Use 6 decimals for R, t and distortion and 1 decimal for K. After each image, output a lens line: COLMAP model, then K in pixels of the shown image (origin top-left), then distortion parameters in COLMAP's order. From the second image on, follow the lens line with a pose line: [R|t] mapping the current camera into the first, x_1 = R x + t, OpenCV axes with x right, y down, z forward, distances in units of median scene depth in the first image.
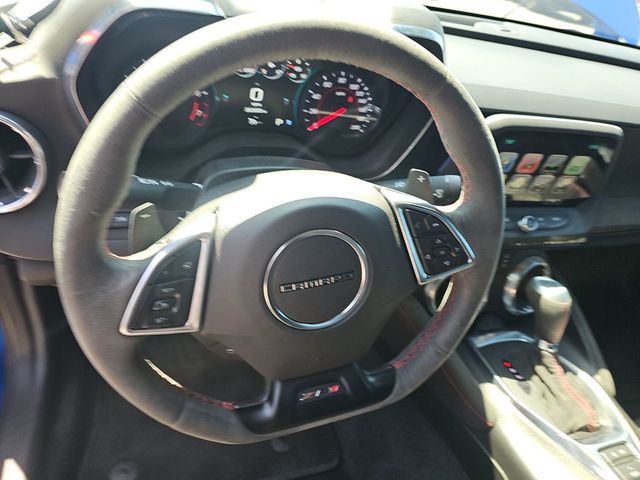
lens RADIAL K [[429.8, 0, 320.0], [0, 429.8, 240.0], [0, 0, 1]] dist [0.054888, -0.052084]
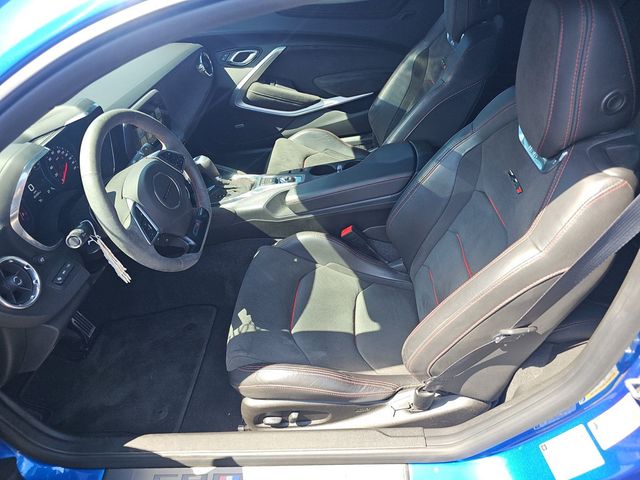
lens RADIAL K [[429.8, 0, 320.0], [0, 429.8, 240.0], [0, 0, 1]] dist [0.054888, -0.052084]
pose [[0.333122, -0.747509, 0.574683, -0.848597], [0.709378, 0.600206, 0.369507, -0.020676], [-0.621138, 0.284576, 0.730208, -0.893114]]
